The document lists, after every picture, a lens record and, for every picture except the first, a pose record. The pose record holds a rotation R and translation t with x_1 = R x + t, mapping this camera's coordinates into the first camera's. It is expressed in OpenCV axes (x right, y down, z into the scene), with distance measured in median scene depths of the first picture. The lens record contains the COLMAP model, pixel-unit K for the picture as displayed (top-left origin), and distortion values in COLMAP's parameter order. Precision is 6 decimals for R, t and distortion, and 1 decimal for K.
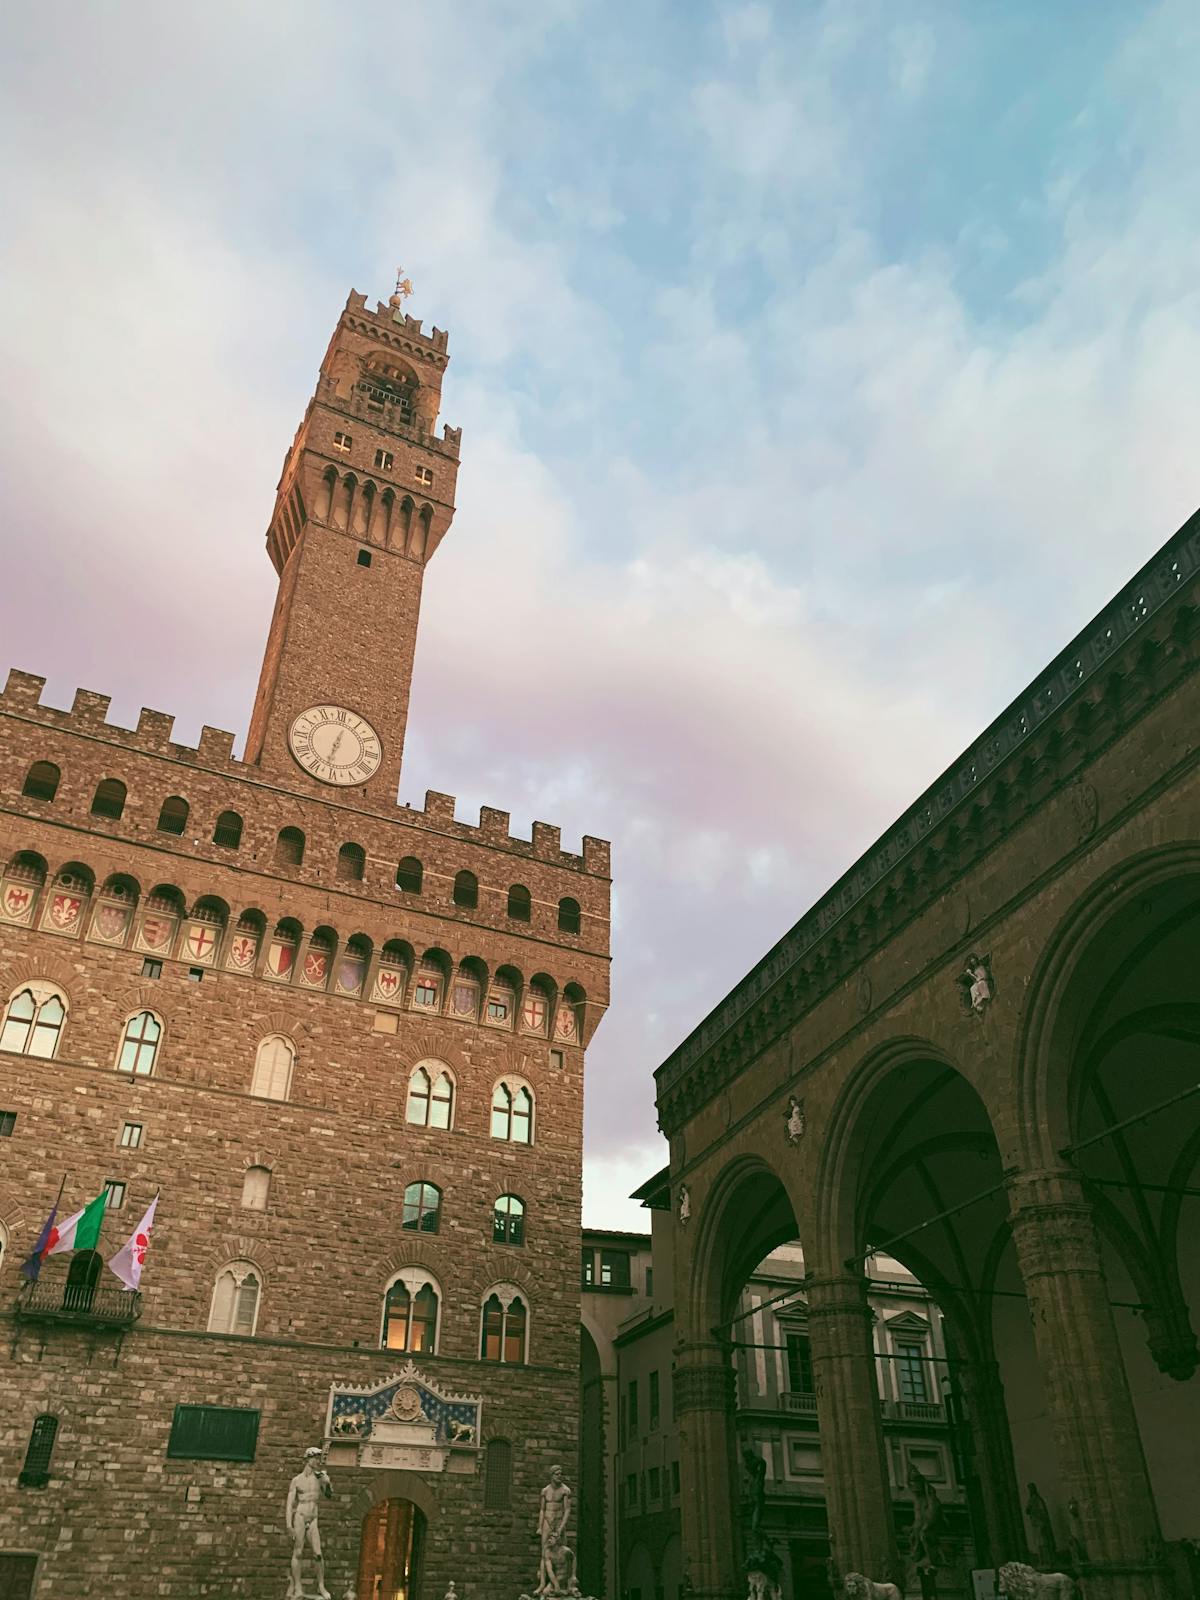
lens RADIAL K [[1247.9, 0, 608.3], [0, 1247.9, 796.2], [0, 0, 1]] dist [0.020998, -0.012200]
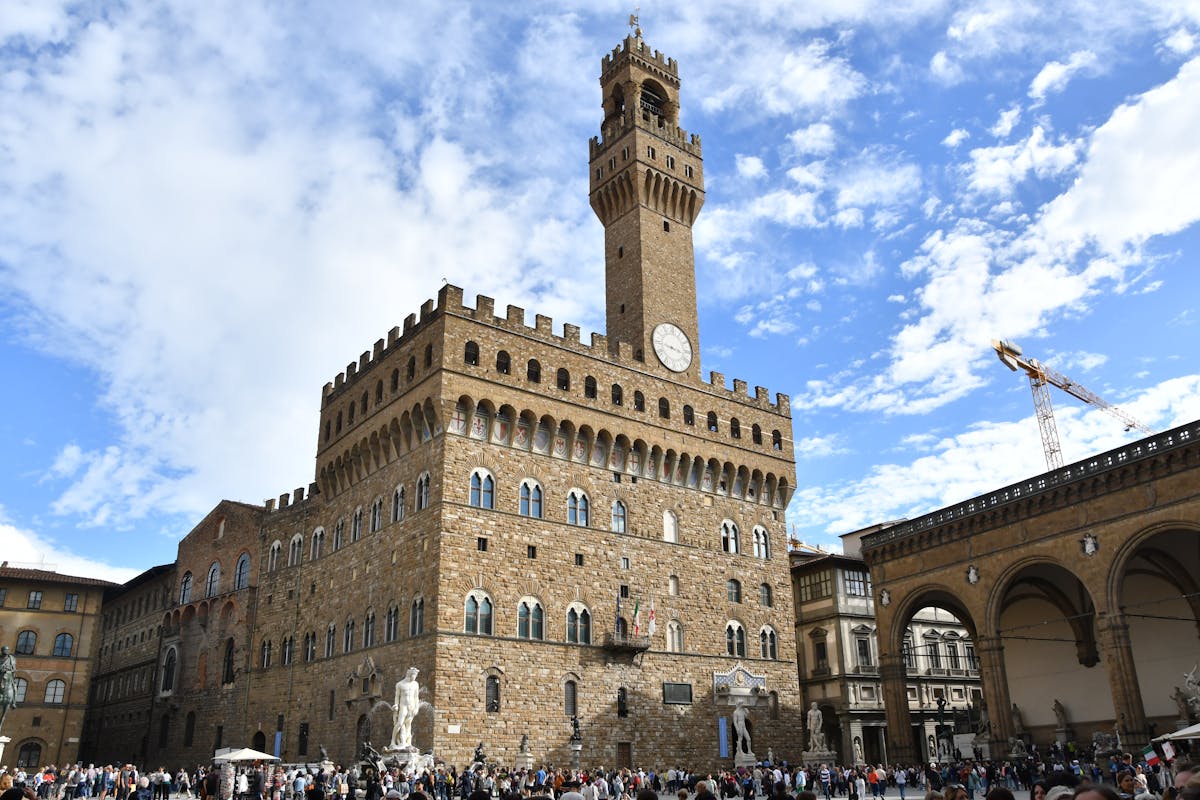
lens RADIAL K [[950.1, 0, 613.6], [0, 950.1, 425.1], [0, 0, 1]] dist [-0.156047, 0.101578]
pose [[0.984773, 0.037885, 0.169665, -0.649330], [-0.075761, 0.971937, 0.222706, -0.283360], [-0.156467, -0.232169, 0.960008, -0.419227]]
